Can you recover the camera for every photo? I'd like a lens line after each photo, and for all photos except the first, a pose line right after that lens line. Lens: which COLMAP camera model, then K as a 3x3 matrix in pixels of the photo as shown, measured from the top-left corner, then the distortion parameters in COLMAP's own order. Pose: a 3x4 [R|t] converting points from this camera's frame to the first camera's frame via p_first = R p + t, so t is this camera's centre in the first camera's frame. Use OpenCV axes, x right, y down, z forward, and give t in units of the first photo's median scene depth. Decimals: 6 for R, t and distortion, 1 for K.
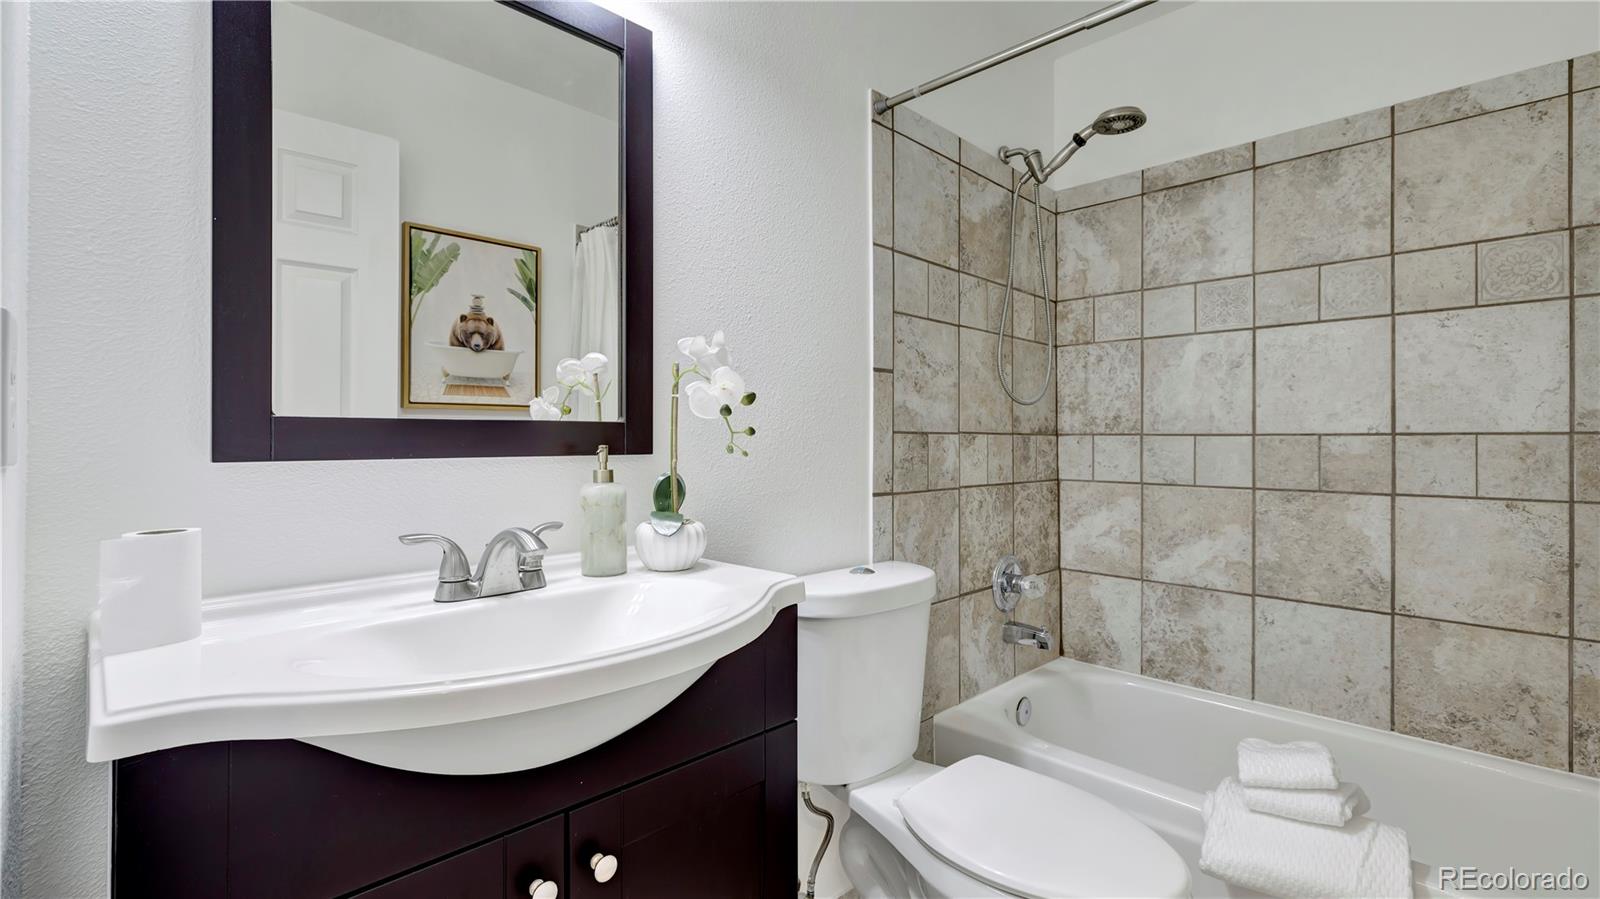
lens RADIAL K [[706.8, 0, 802.4], [0, 706.8, 446.9], [0, 0, 1]] dist [0.005270, 0.002530]
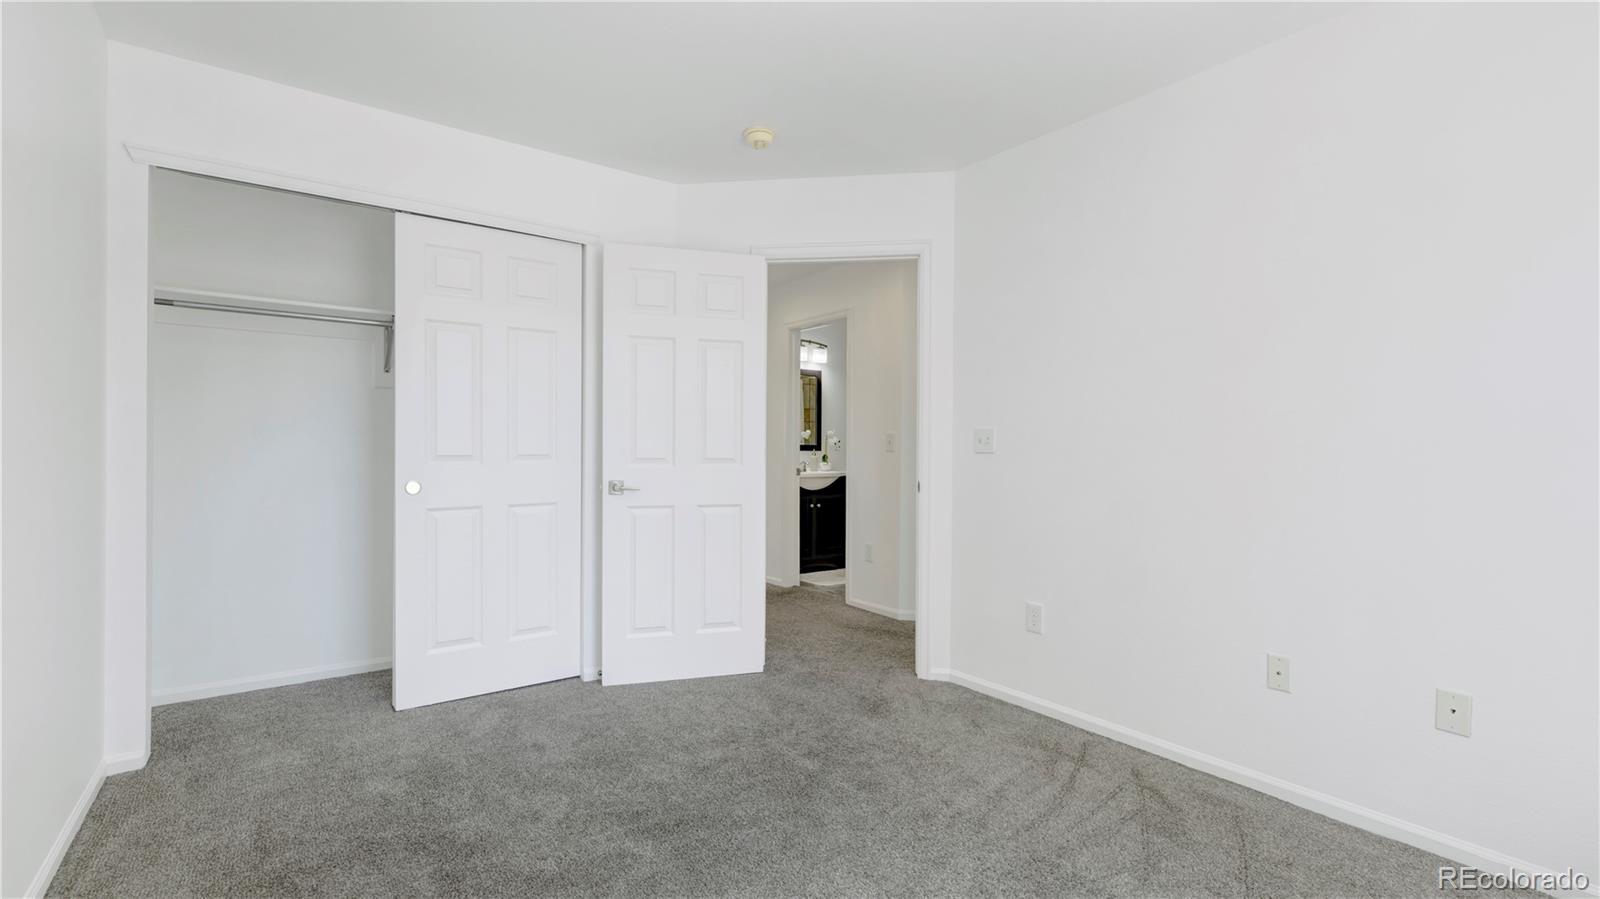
lens RADIAL K [[706.8, 0, 787.6], [0, 706.8, 447.2], [0, 0, 1]] dist [0.005270, 0.002530]
pose [[0.989453, 0.005971, -0.144732, 0.344458], [-0.006052, 0.999982, -0.000118, -0.016129], [0.144729, 0.000992, 0.989471, -4.769371]]
